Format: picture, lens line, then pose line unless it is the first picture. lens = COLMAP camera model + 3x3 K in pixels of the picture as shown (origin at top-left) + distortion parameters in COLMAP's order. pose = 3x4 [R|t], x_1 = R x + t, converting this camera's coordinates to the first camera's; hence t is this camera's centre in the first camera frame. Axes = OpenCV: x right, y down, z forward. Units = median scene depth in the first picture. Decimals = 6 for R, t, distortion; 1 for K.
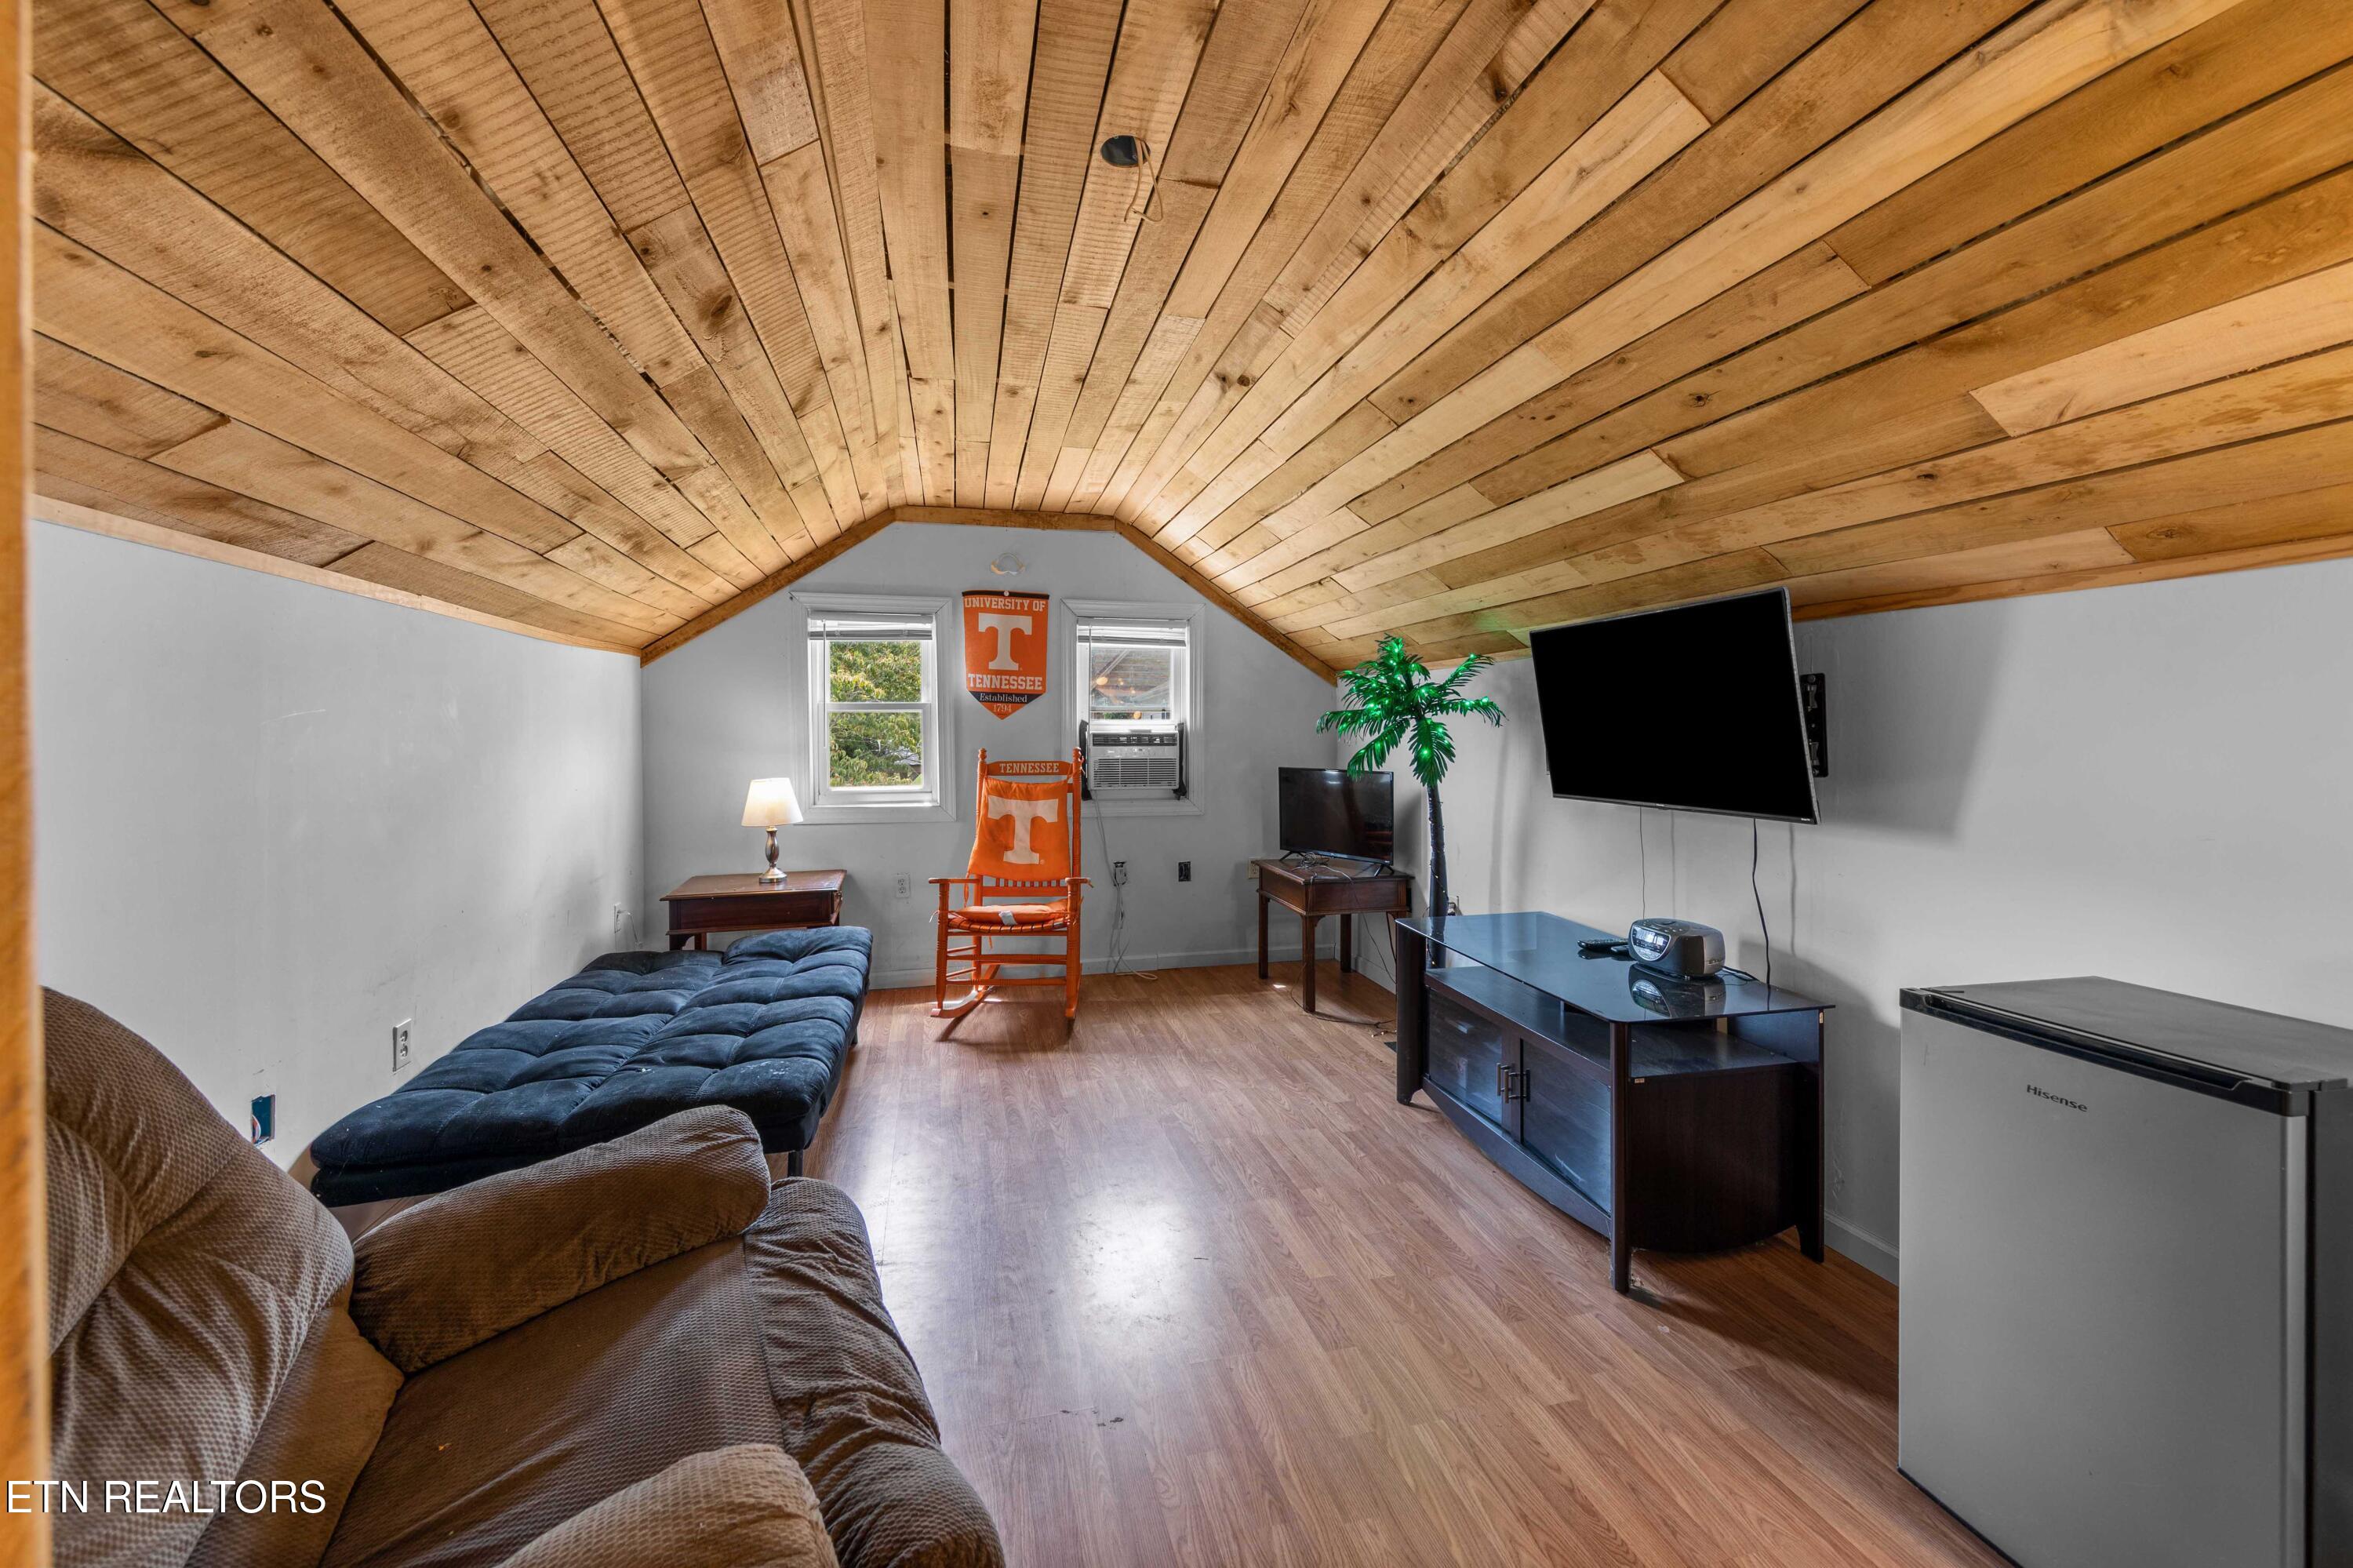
lens RADIAL K [[976.8, 0, 1131.9], [0, 976.8, 742.4], [0, 0, 1]] dist [0.011591, -0.000170]
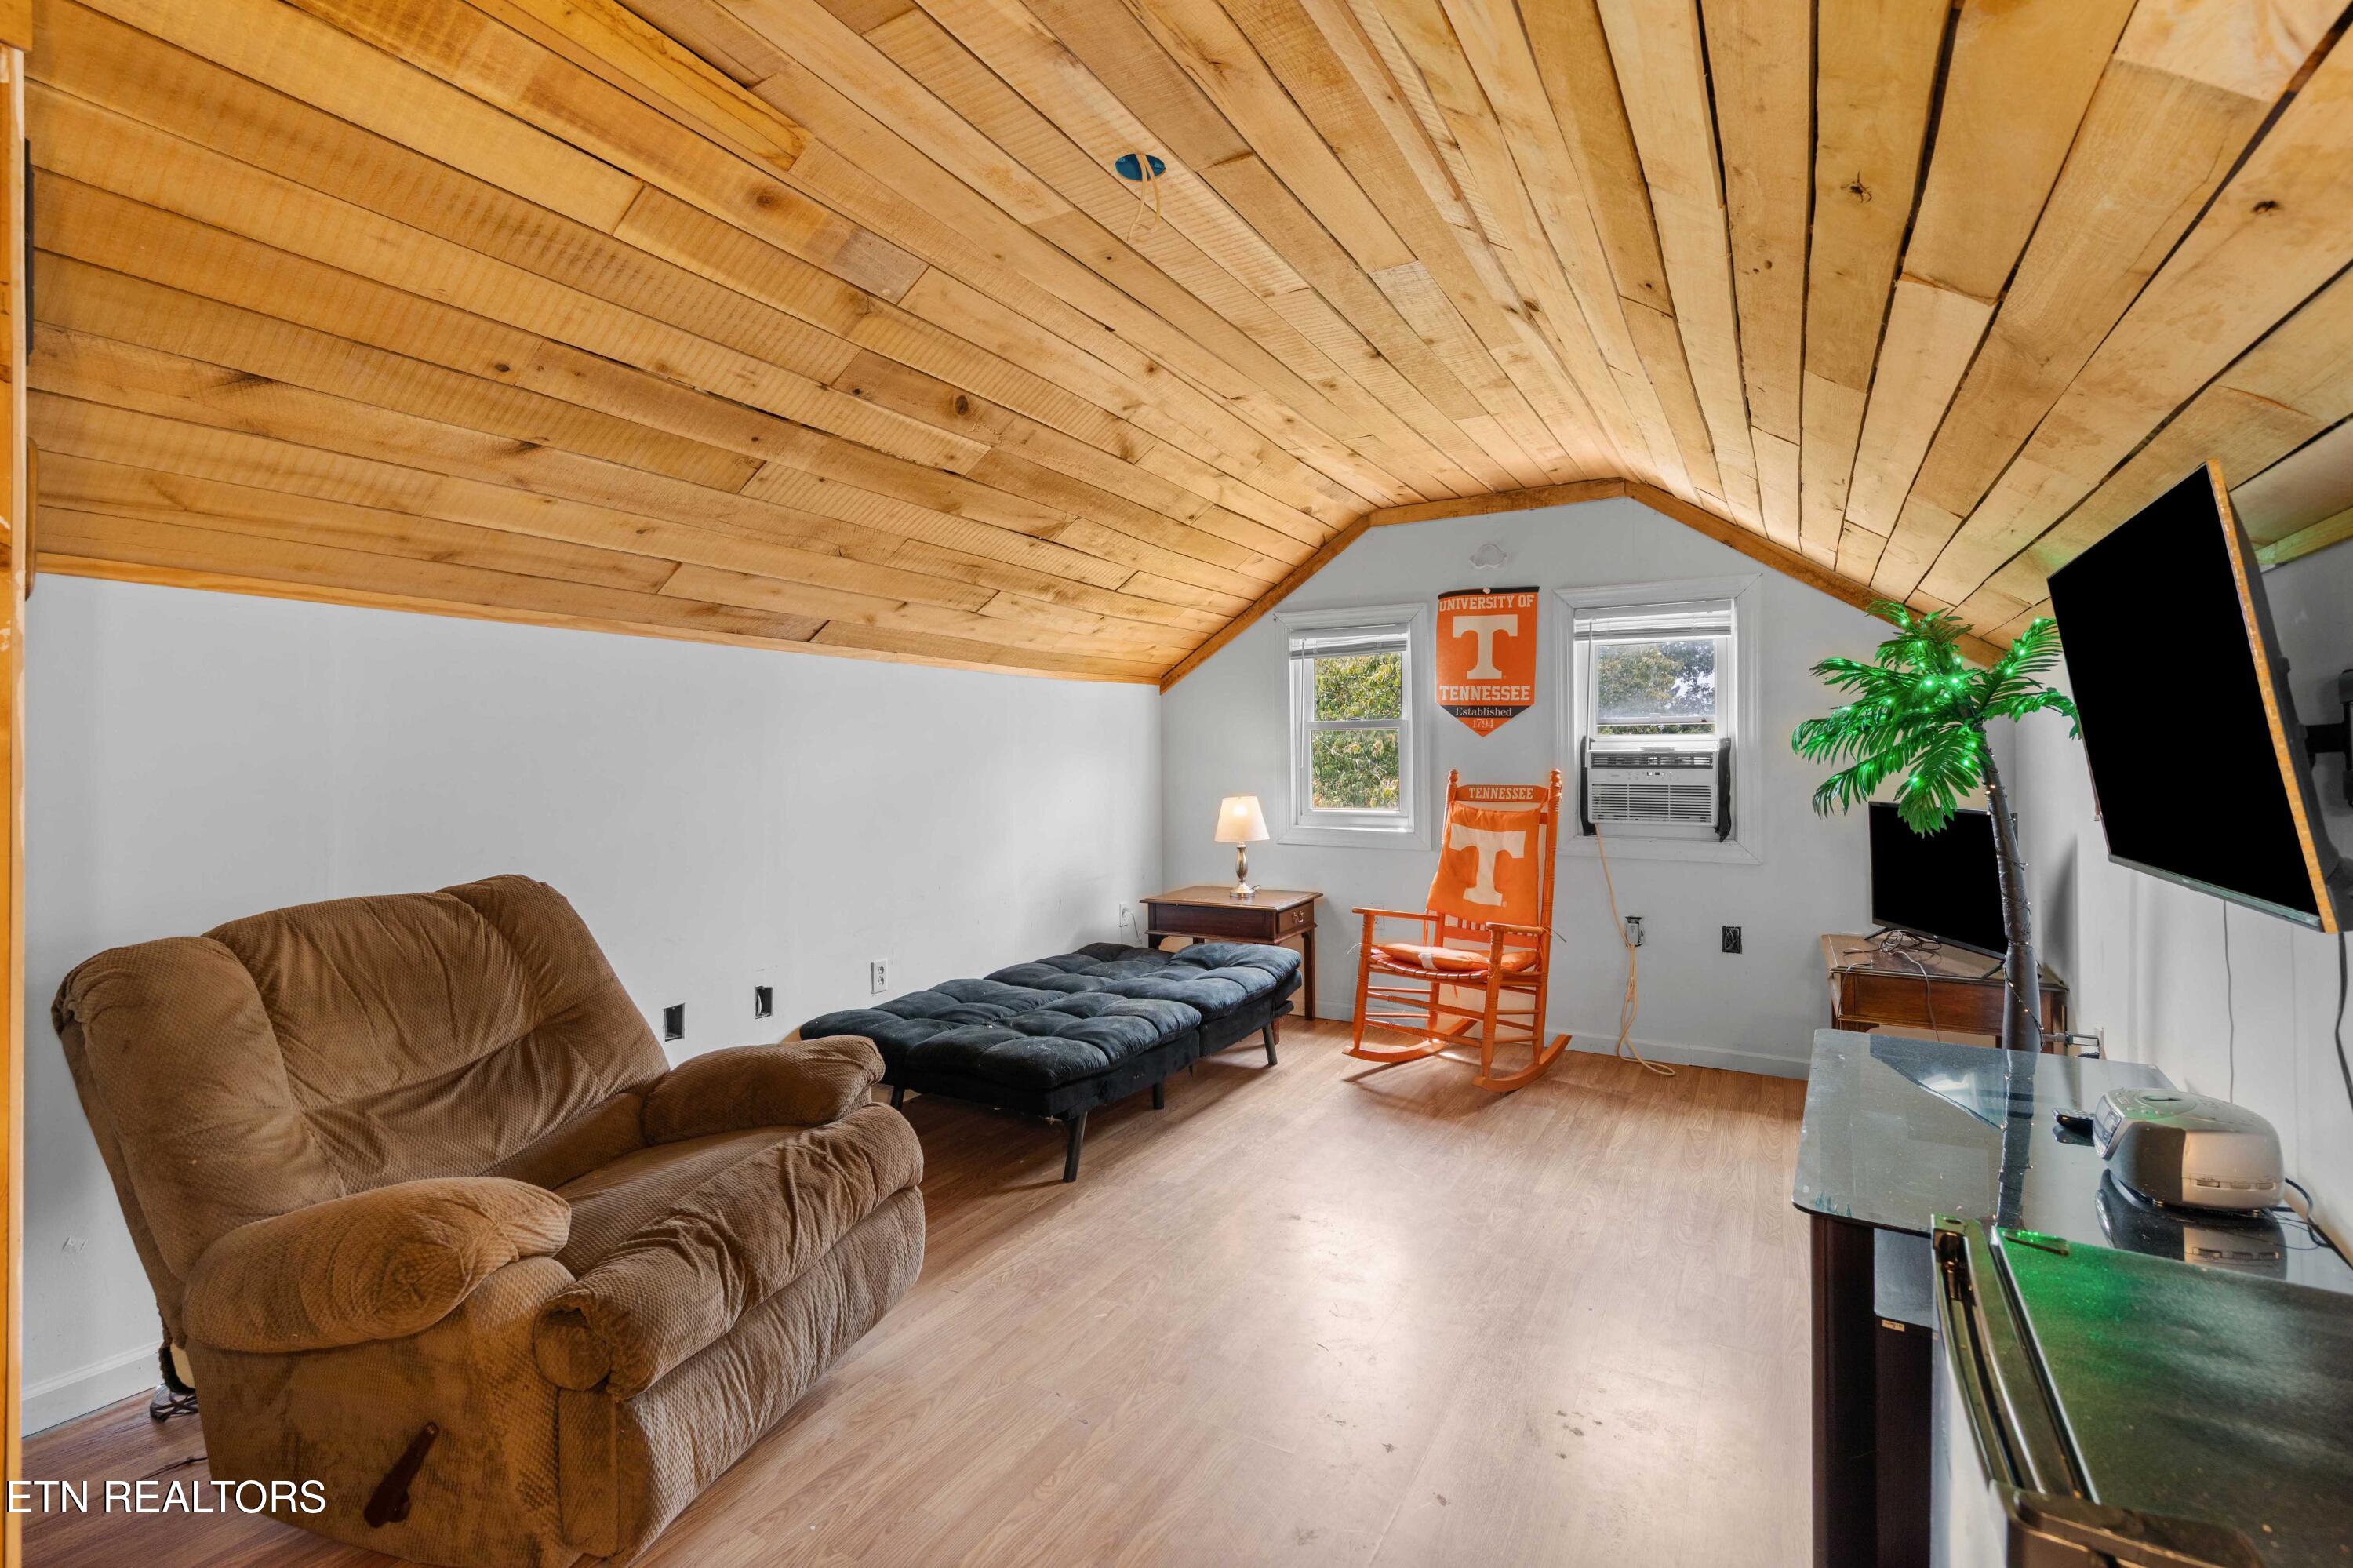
lens RADIAL K [[1058.1, 0, 1053.9], [0, 1058.1, 756.8], [0, 0, 1]] dist [0.023159, -0.000096]
pose [[0.692257, 0.000226, -0.721651, 0.296934], [-0.006044, 0.999967, -0.005485, 0.001820], [0.721626, 0.008158, 0.692235, 0.078897]]
